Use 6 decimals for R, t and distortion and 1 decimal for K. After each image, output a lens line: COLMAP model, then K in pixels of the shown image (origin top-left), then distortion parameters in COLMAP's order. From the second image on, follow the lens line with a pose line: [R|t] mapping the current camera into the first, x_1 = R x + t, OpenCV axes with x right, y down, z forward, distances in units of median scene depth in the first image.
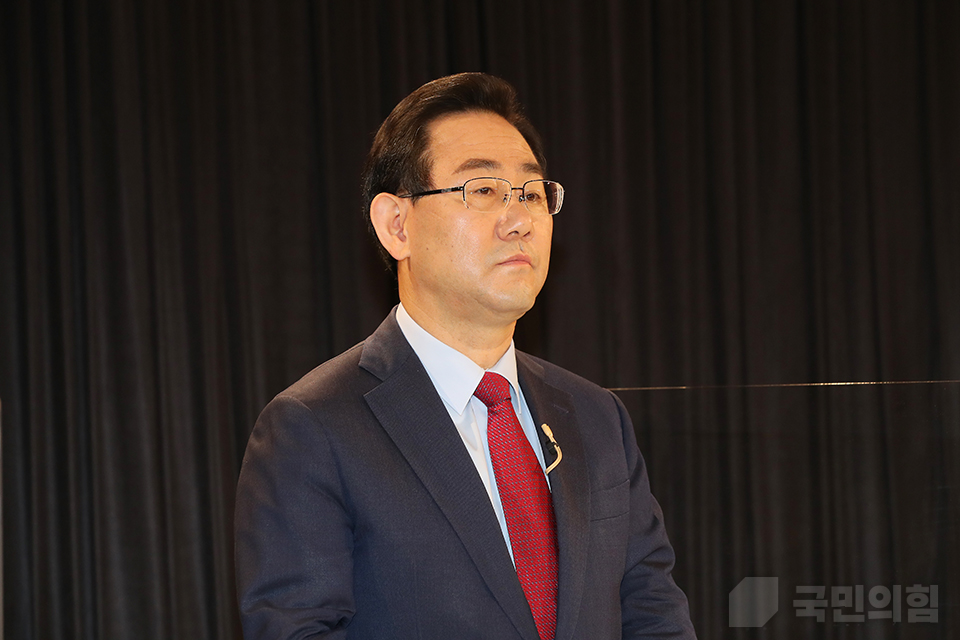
lens RADIAL K [[3616.6, 0, 480.1], [0, 3616.6, 321.9], [0, 0, 1]] dist [0.713642, 0.000000]
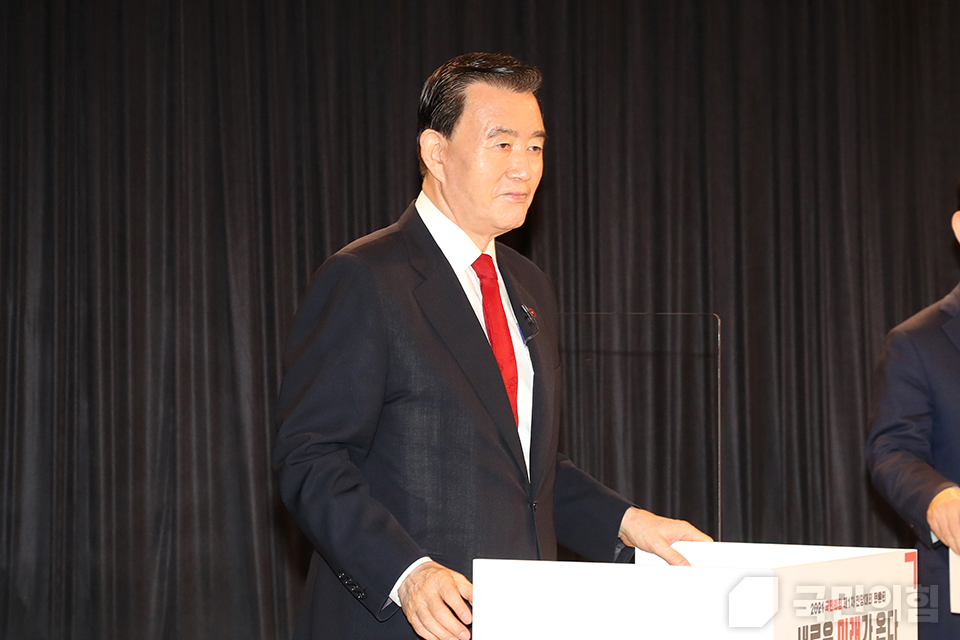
lens RADIAL K [[2892.3, 0, 480.0], [0, 2892.3, 320.2], [0, 0, 1]] dist [0.144937, 0.000000]
pose [[0.974906, 0.020532, -0.221668, 0.025796], [-0.014998, 0.999533, 0.026620, -0.008289], [0.222111, -0.022628, 0.974759, -0.234371]]
